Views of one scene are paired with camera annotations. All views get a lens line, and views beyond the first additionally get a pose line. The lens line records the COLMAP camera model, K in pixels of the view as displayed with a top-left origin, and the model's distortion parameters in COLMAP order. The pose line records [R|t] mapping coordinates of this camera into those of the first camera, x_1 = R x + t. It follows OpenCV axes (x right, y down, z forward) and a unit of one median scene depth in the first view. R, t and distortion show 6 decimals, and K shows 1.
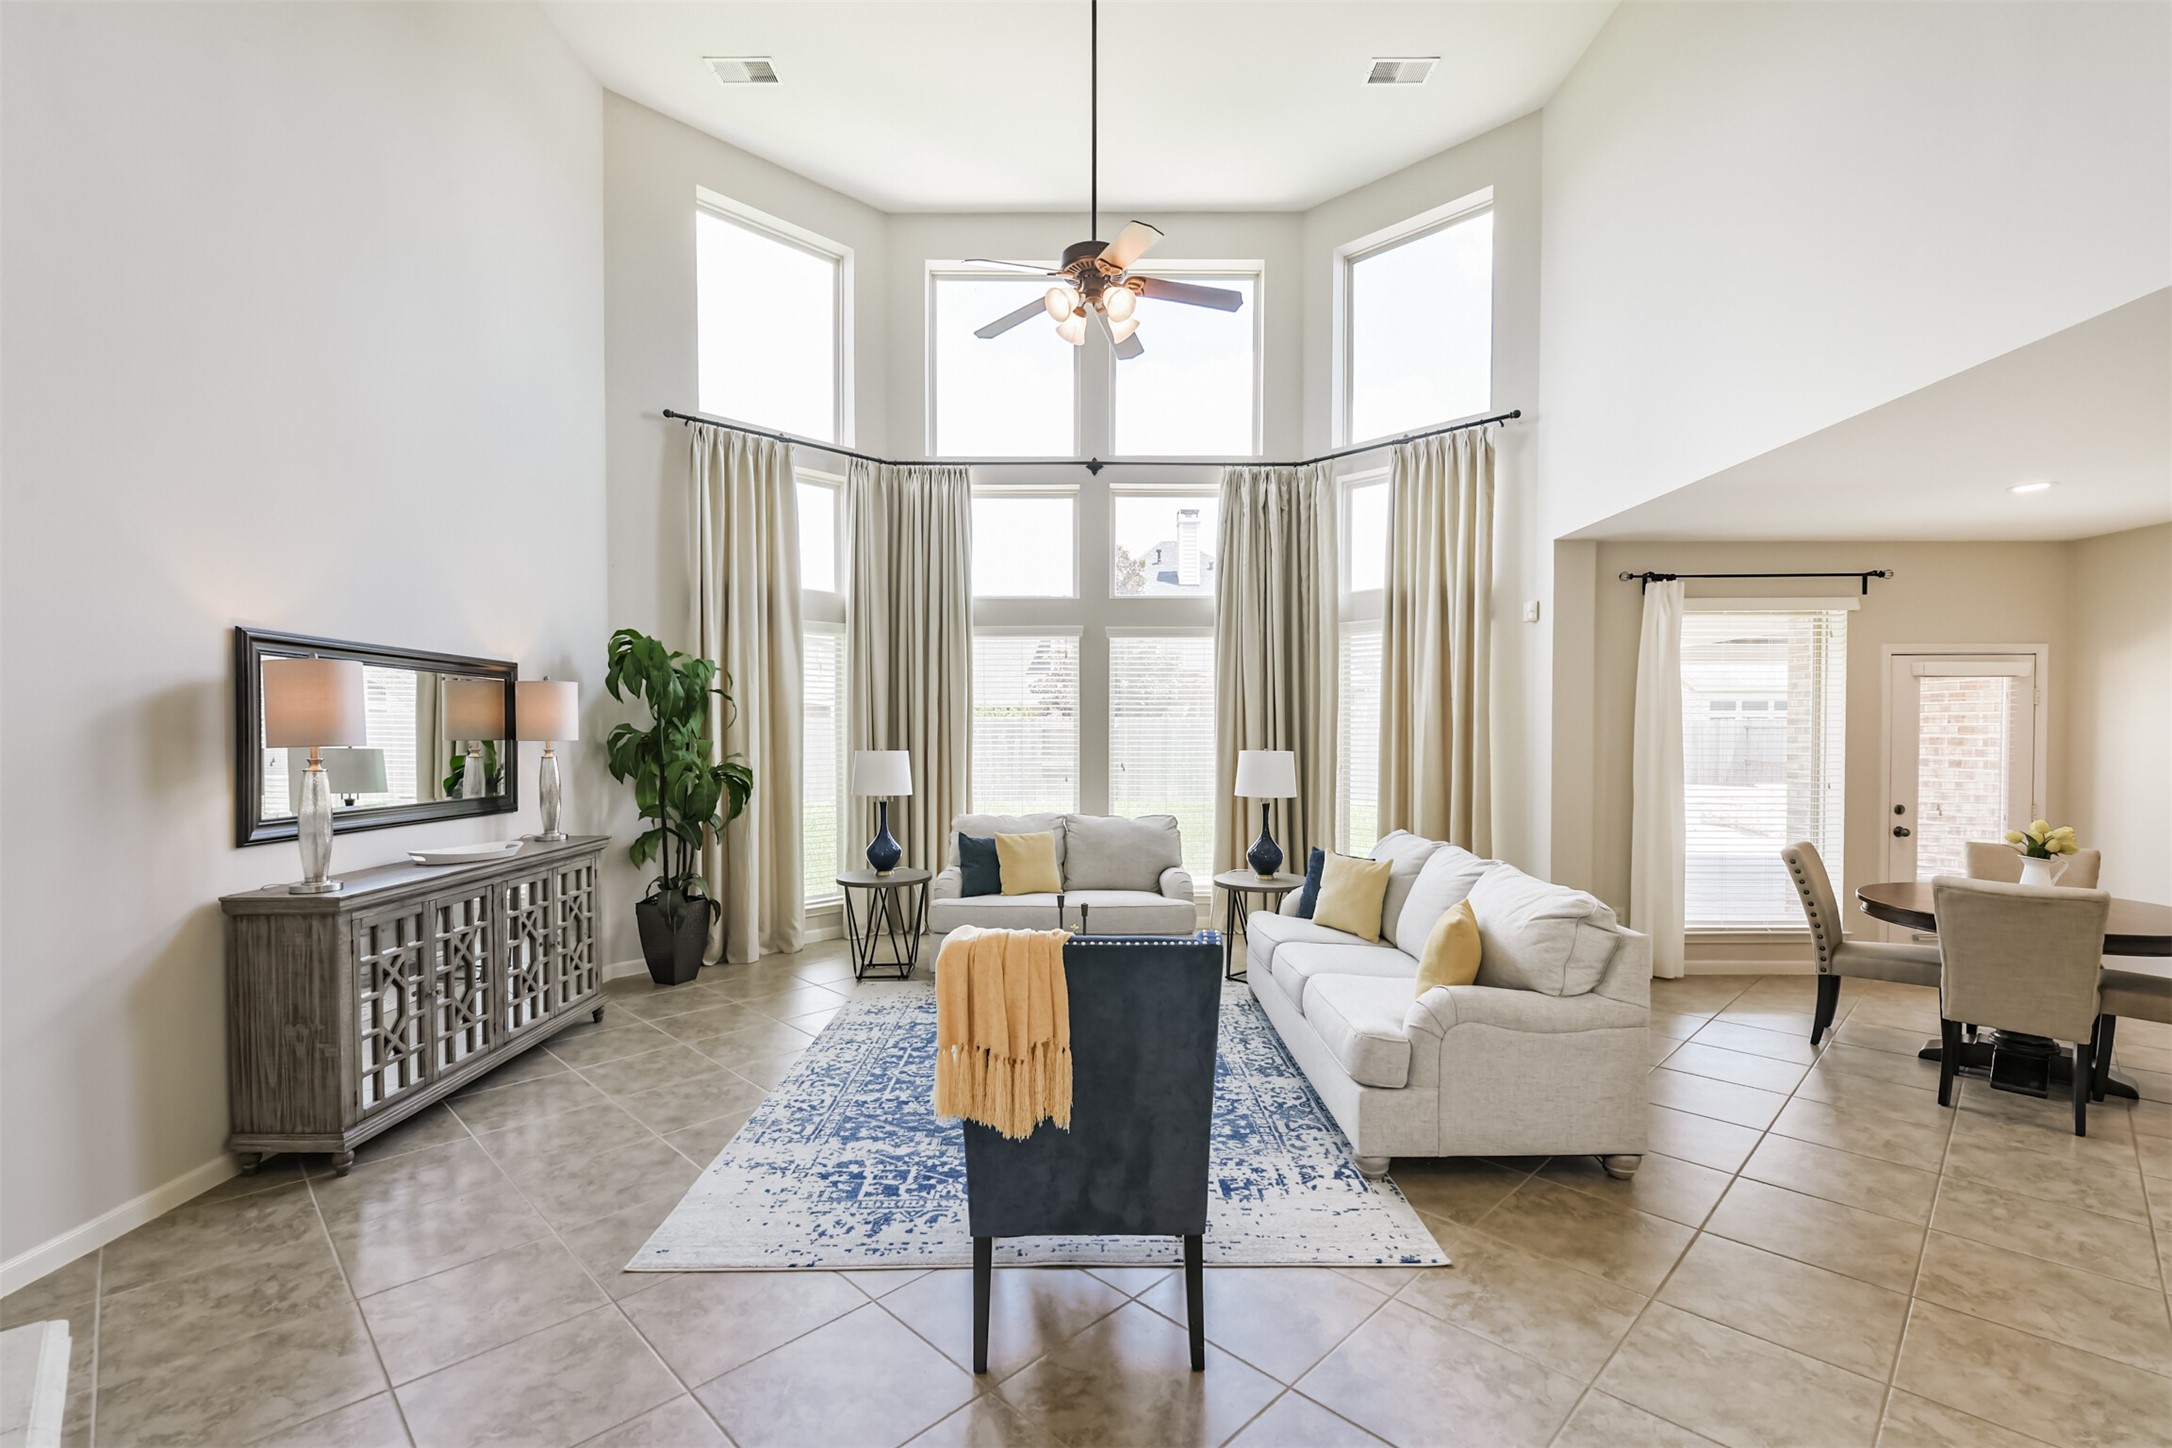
lens RADIAL K [[955.1, 0, 1092.2], [0, 955.1, 748.9], [0, 0, 1]] dist [0.009092, -0.000243]
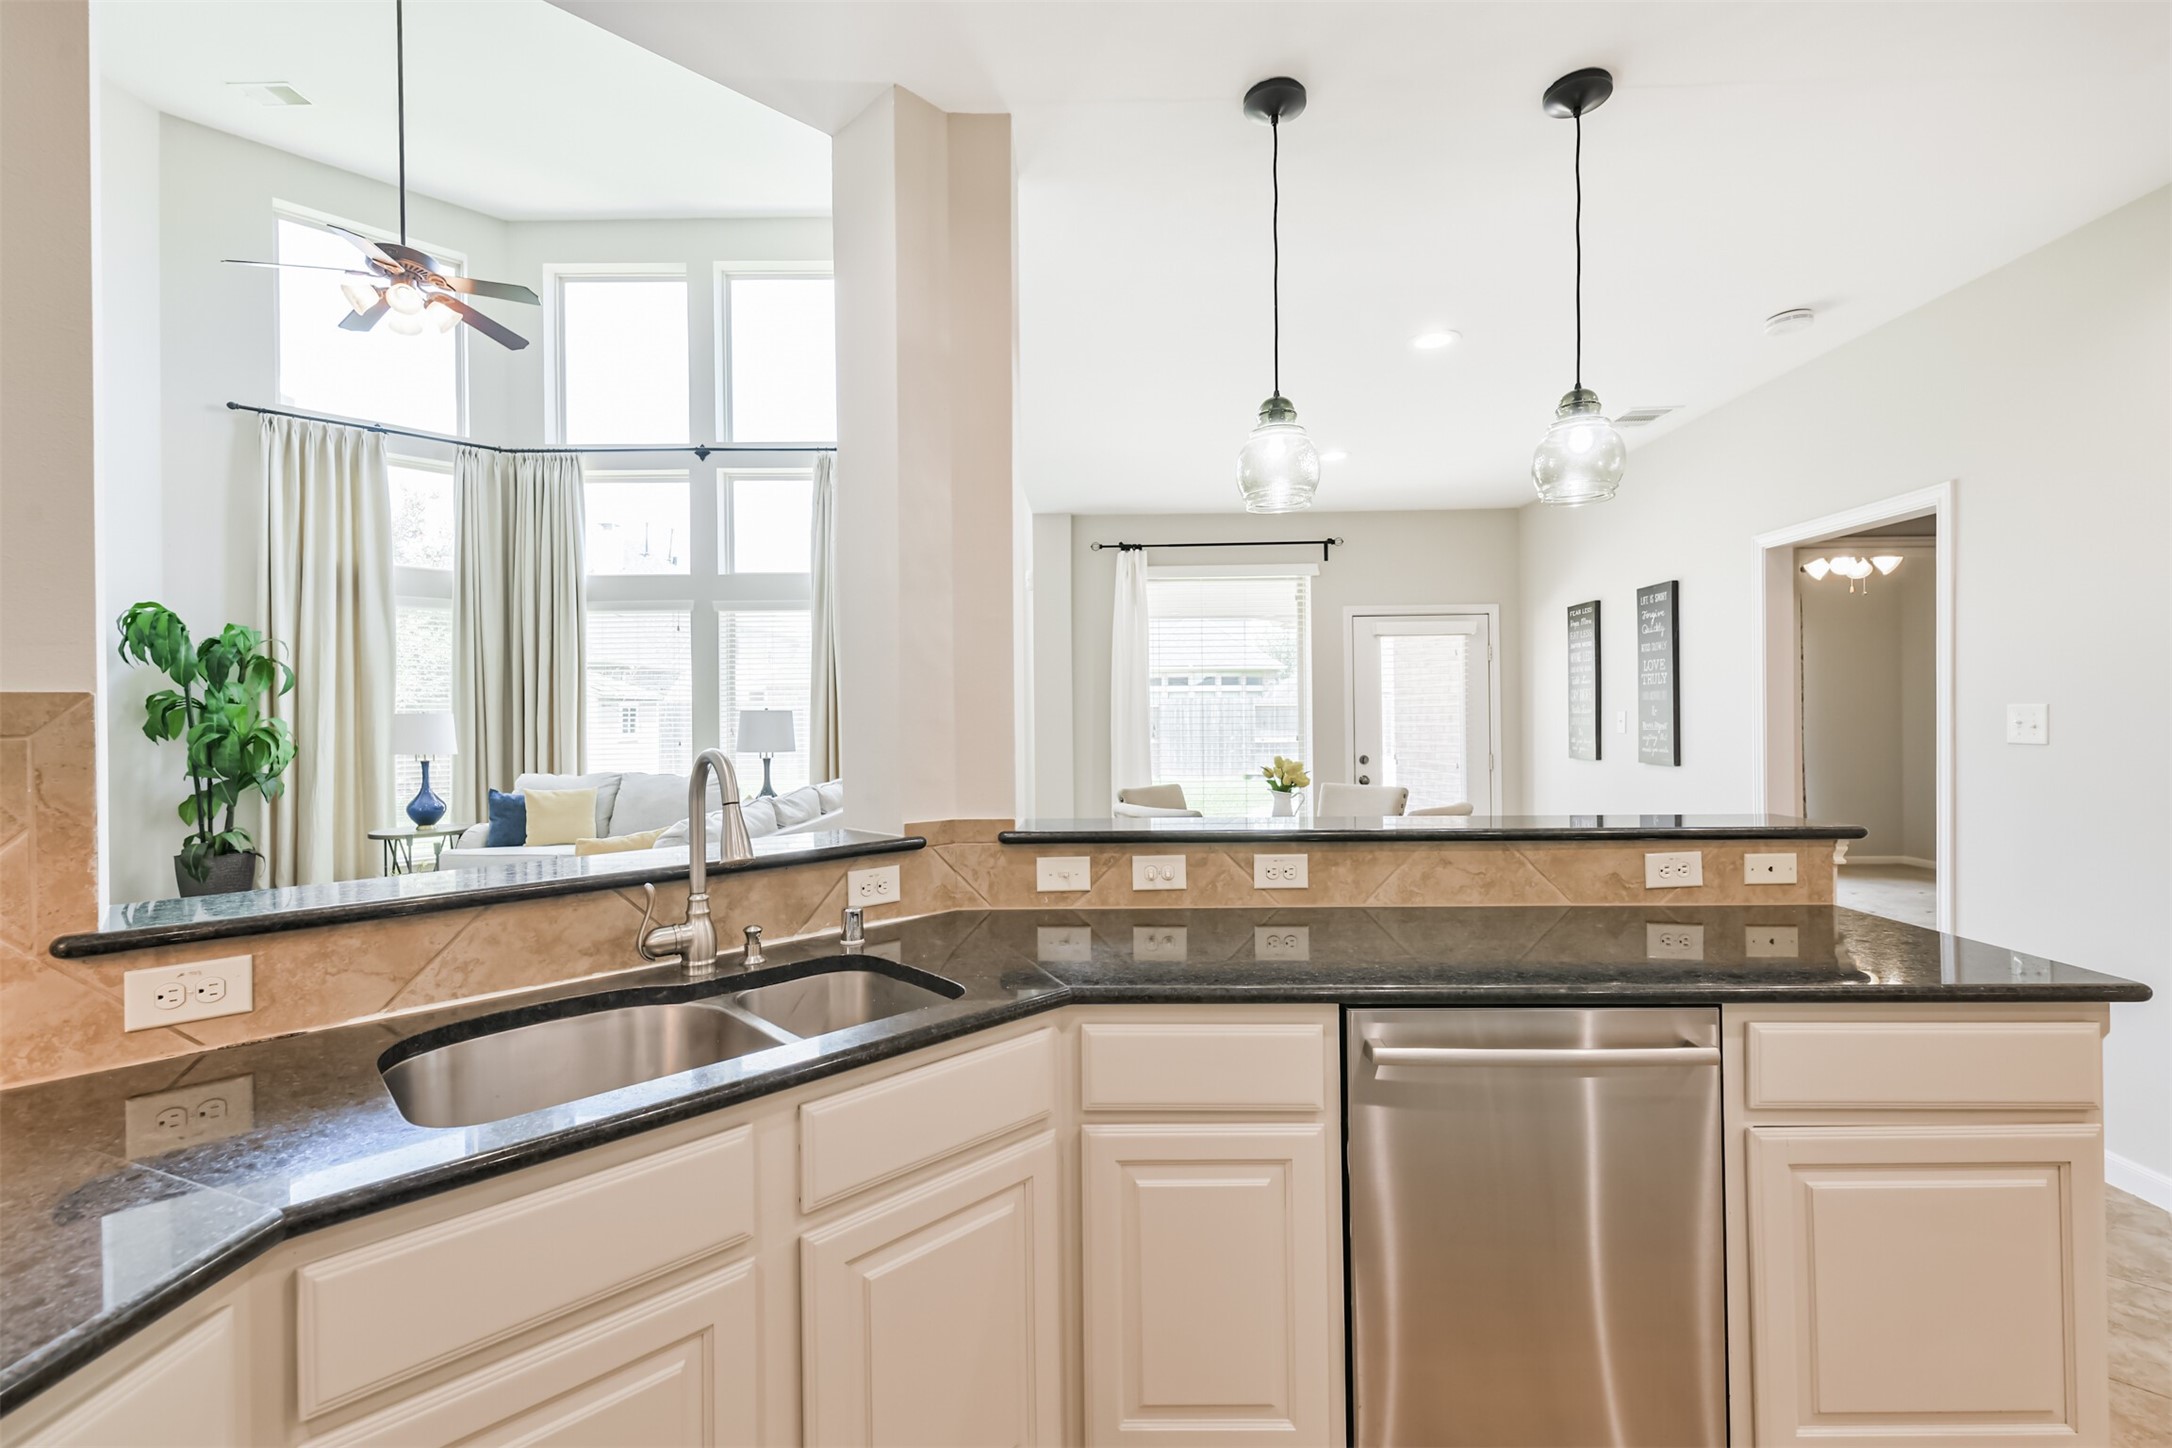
lens RADIAL K [[928.3, 0, 1085.7], [0, 928.3, 717.8], [0, 0, 1]] dist [0.027794, -0.010723]
pose [[0.999824, -0.009419, -0.016240, 0.542124], [0.009104, 0.999771, -0.019366, 0.033285], [0.016418, 0.019214, 0.999681, -0.047406]]
